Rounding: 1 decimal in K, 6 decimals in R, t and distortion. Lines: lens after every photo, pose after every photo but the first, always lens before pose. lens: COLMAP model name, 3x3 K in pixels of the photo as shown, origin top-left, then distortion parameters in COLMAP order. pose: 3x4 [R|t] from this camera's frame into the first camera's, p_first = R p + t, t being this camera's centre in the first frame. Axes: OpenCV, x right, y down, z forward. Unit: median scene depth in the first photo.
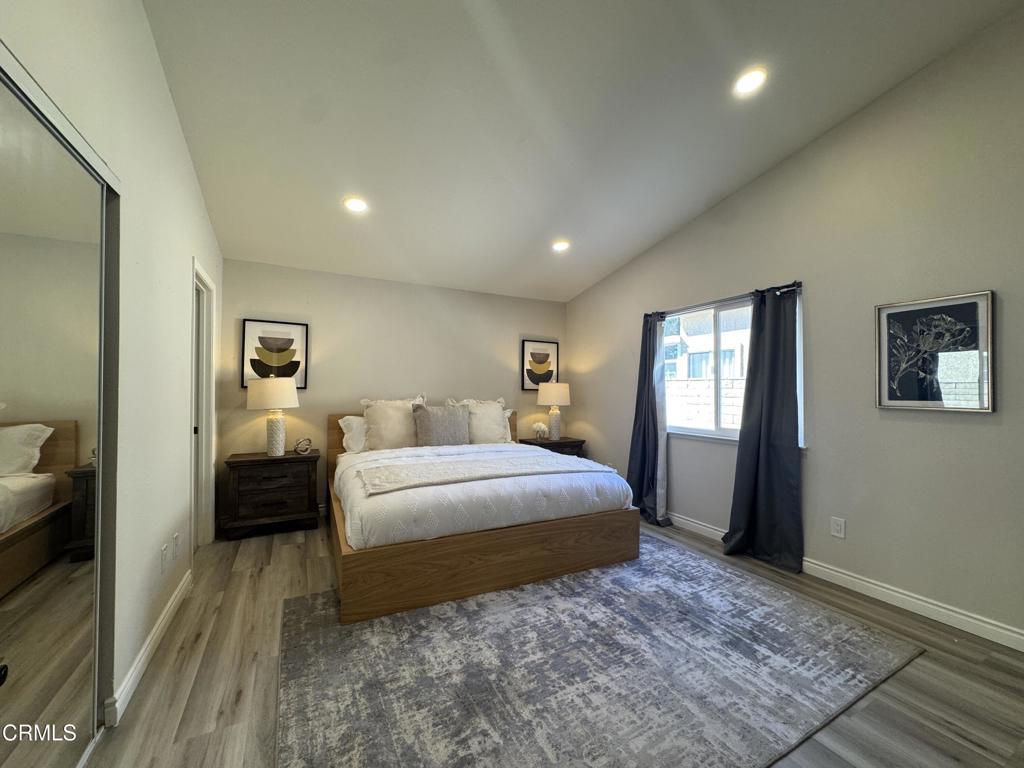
lens RADIAL K [[408.4, 0, 514.0], [0, 408.4, 384.2], [0, 0, 1]] dist [-0.003727, 0.000942]
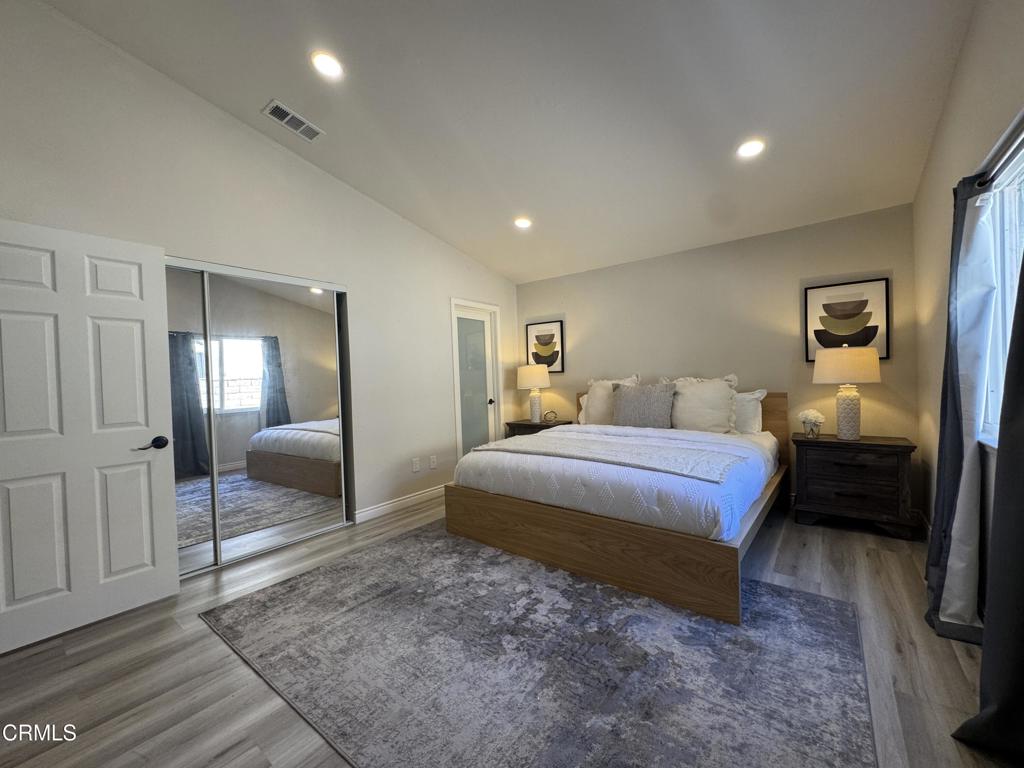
lens RADIAL K [[408.4, 0, 514.0], [0, 408.4, 384.2], [0, 0, 1]] dist [-0.003727, 0.000942]
pose [[0.405351, -0.000421, -0.914161, 0.731155], [0.059662, 0.997880, 0.025995, 0.008783], [0.912212, -0.065078, 0.404517, 0.434501]]
